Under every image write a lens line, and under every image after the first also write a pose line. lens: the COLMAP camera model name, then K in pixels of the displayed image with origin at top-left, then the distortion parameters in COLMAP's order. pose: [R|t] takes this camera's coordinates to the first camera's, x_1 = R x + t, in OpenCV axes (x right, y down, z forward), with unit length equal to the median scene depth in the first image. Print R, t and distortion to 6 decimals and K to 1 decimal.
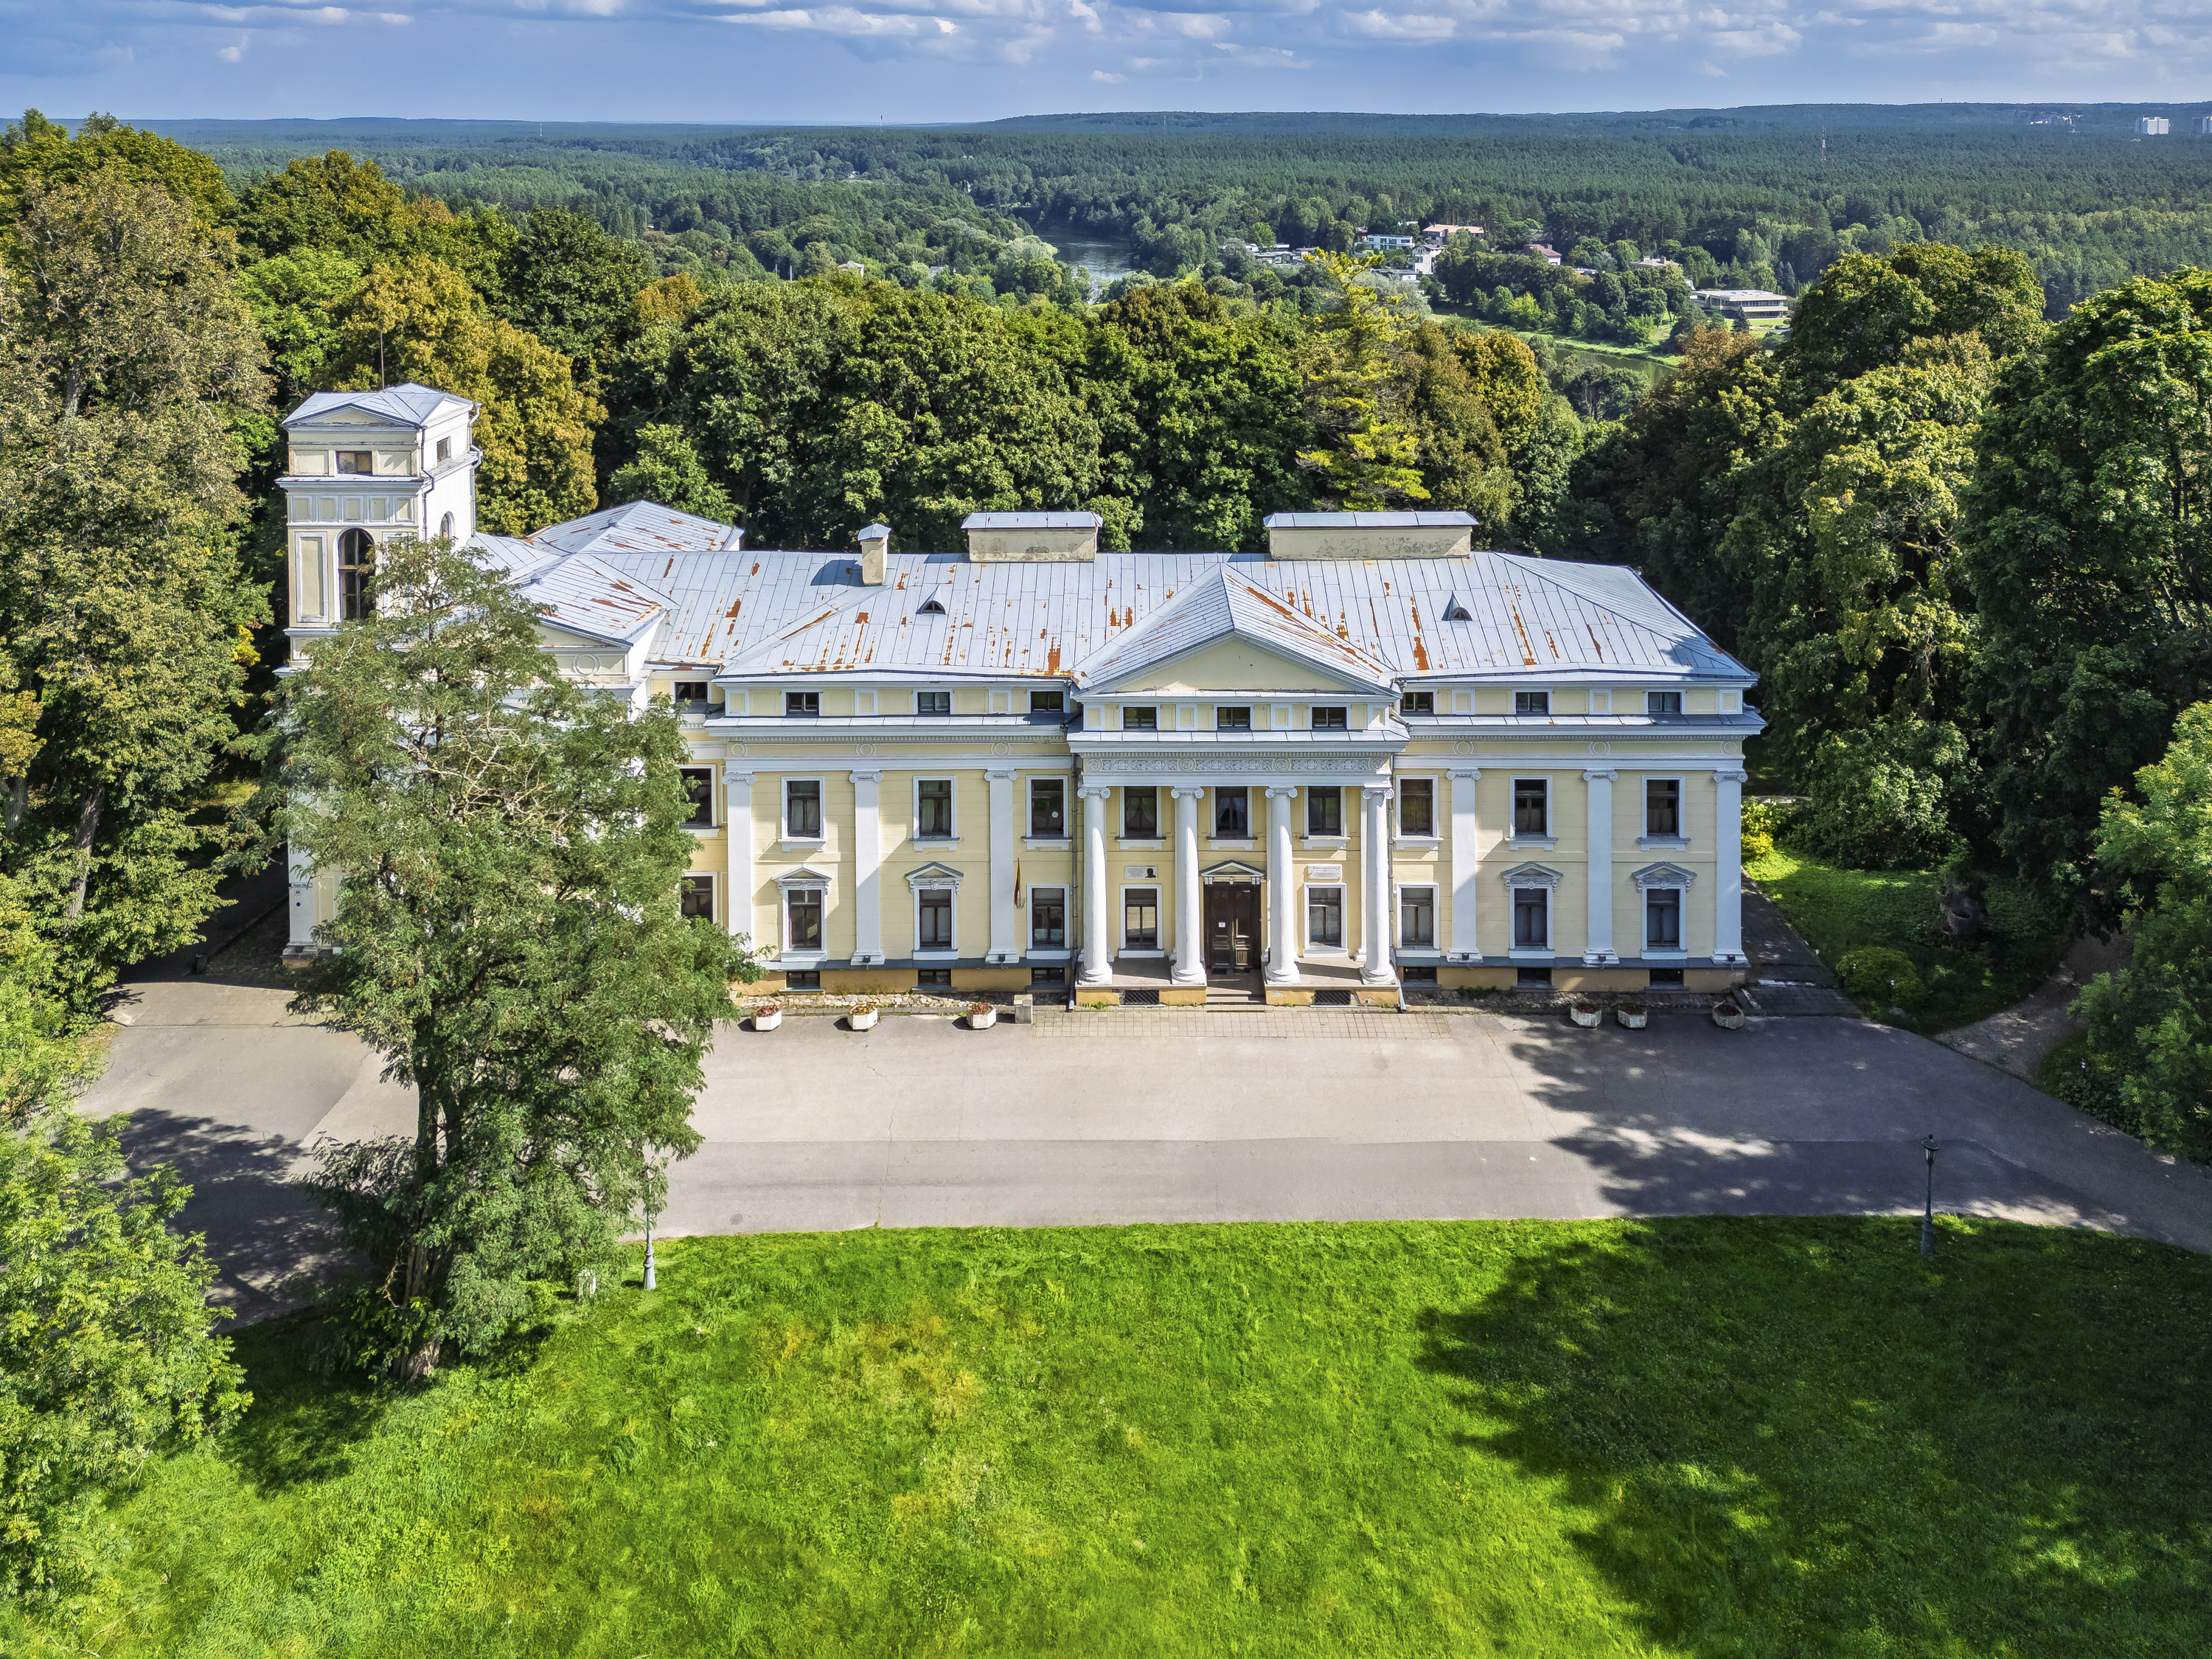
lens RADIAL K [[1540.3, 0, 1127.6], [0, 1540.3, 832.2], [0, 0, 1]] dist [0.085435, -0.087537]
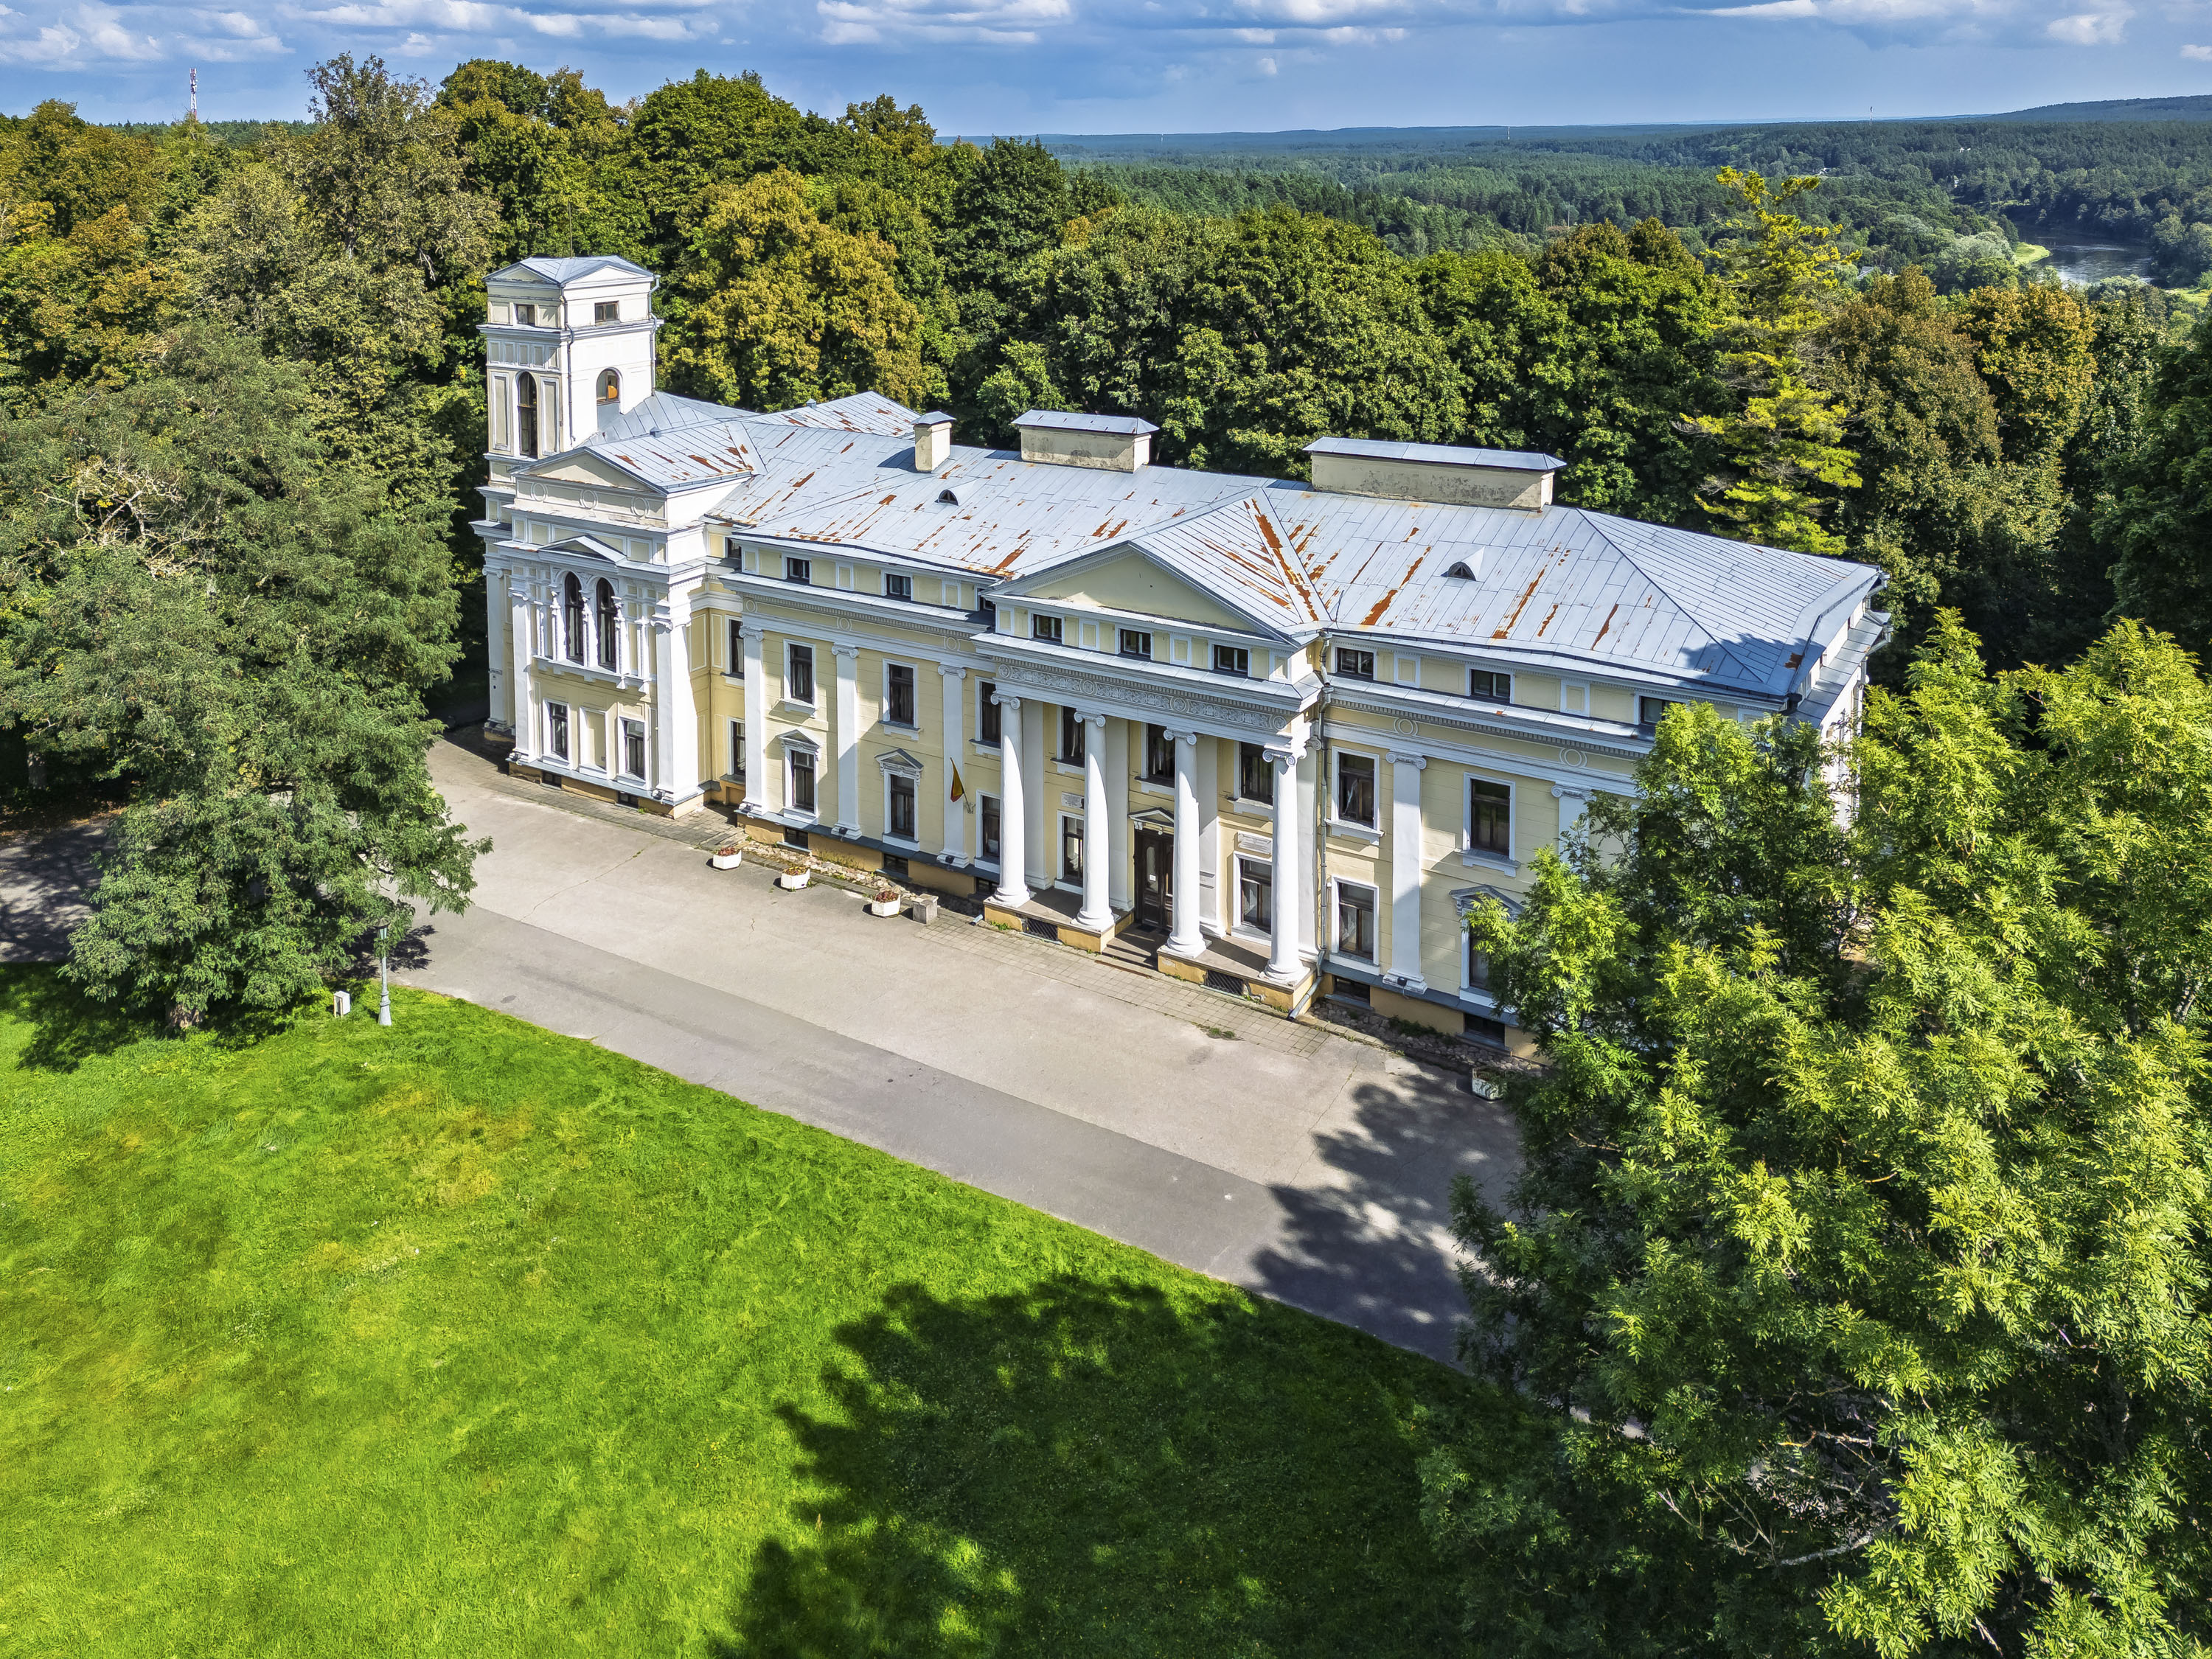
lens RADIAL K [[1513.6, 0, 1059.8], [0, 1513.6, 817.1], [0, 0, 1]] dist [0.114521, -0.160388]
pose [[0.843758, 0.208518, -0.494563, 0.454591], [-0.208627, 0.976406, 0.055740, -0.013569], [0.494516, 0.056148, 0.867353, 0.193687]]
